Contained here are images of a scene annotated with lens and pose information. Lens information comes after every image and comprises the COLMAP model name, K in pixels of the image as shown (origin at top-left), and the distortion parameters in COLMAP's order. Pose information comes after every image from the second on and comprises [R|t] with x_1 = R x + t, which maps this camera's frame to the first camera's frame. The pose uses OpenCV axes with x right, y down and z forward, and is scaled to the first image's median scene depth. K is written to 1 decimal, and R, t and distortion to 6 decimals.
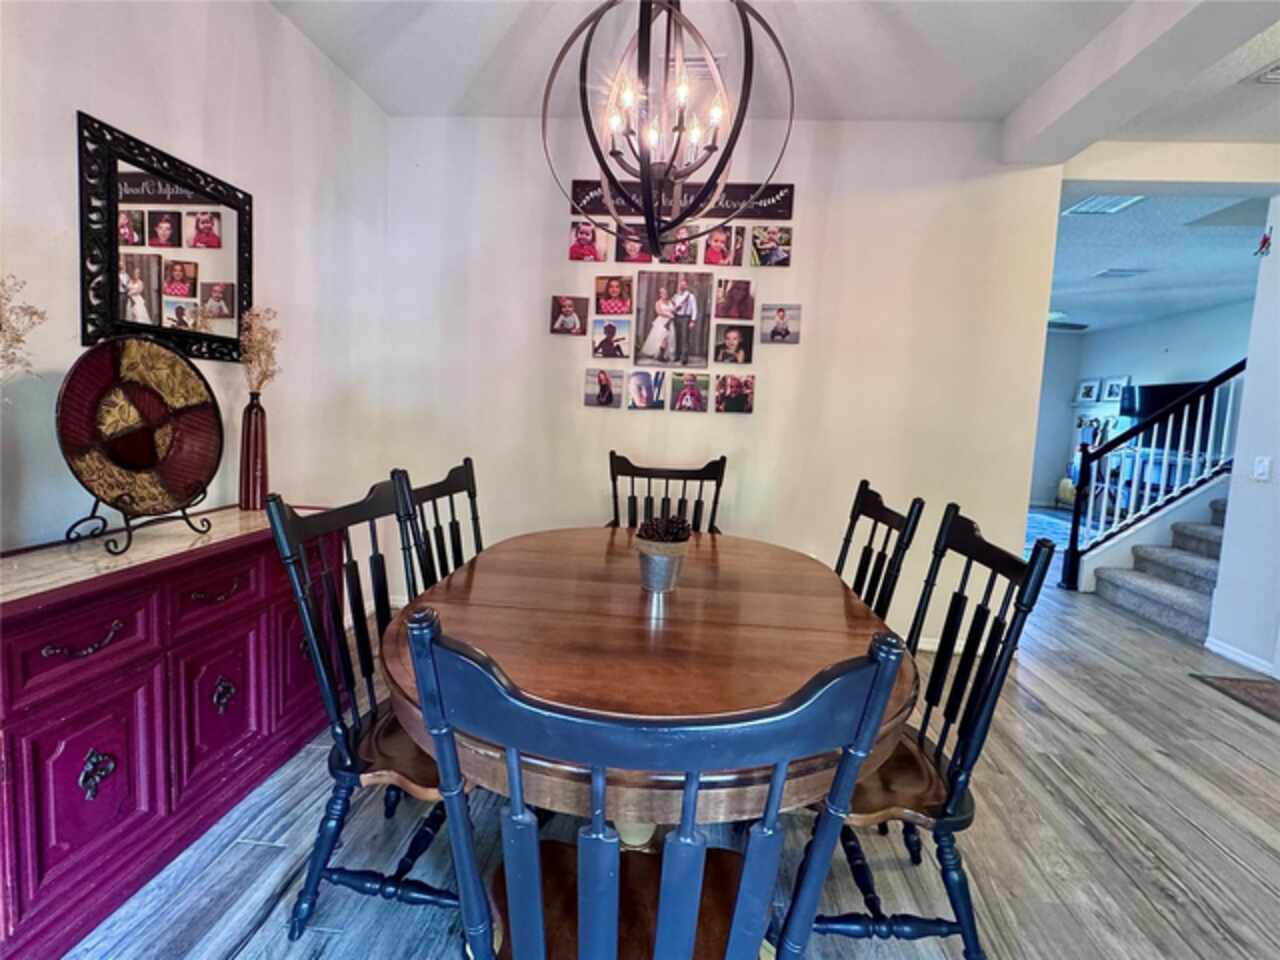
lens RADIAL K [[590.1, 0, 642.3], [0, 590.1, 459.5], [0, 0, 1]] dist [-0.003867, 0.000902]
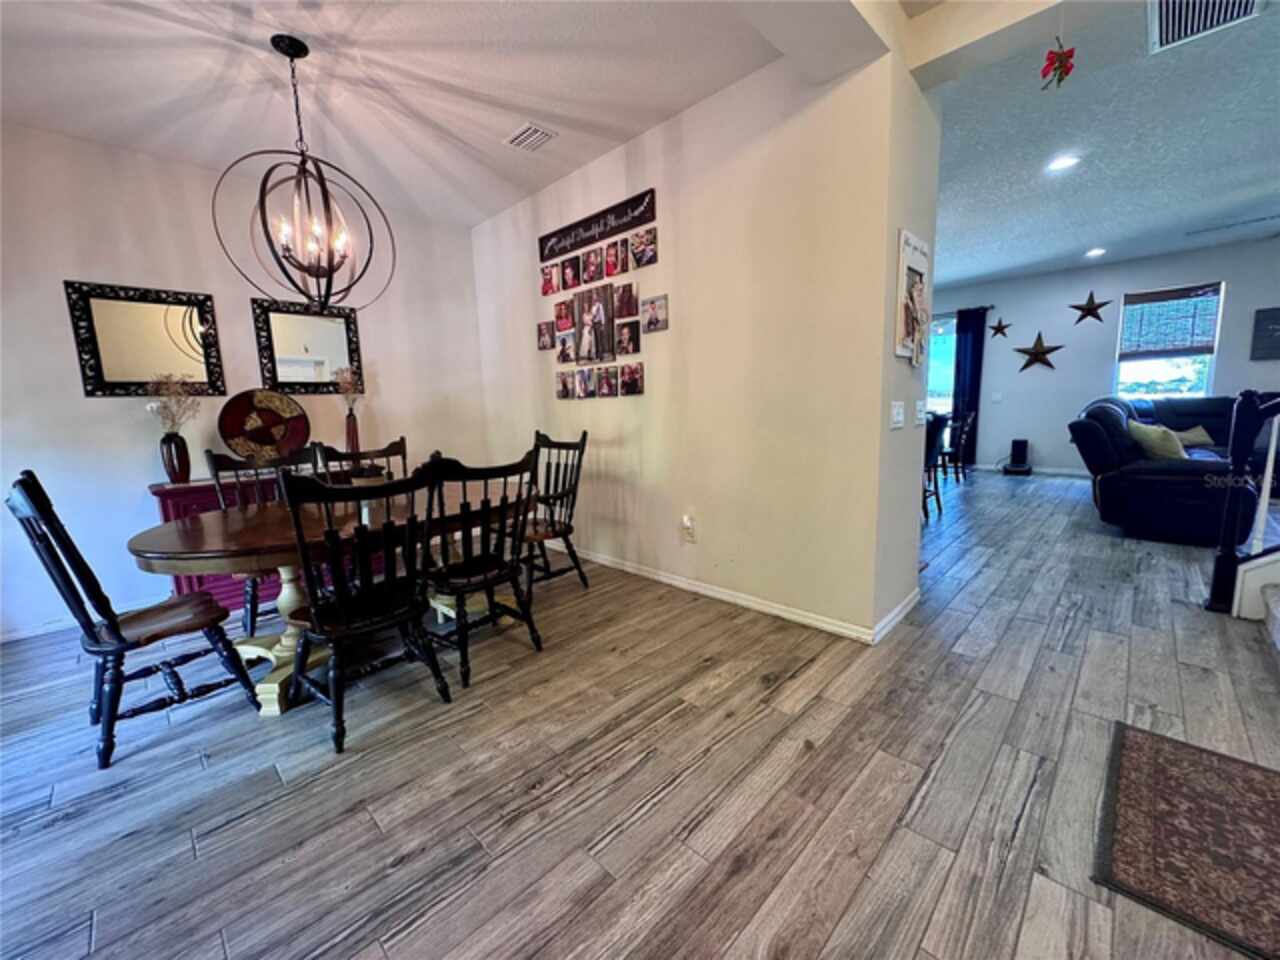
lens RADIAL K [[511.6, 0, 640.3], [0, 511.6, 481.1], [0, 0, 1]] dist [0.001064, 0.000108]
pose [[0.763756, 0.019911, -0.645198, 0.864907], [0.017677, 0.998504, 0.051740, 0.044190], [0.645264, -0.050922, 0.762261, 0.199492]]
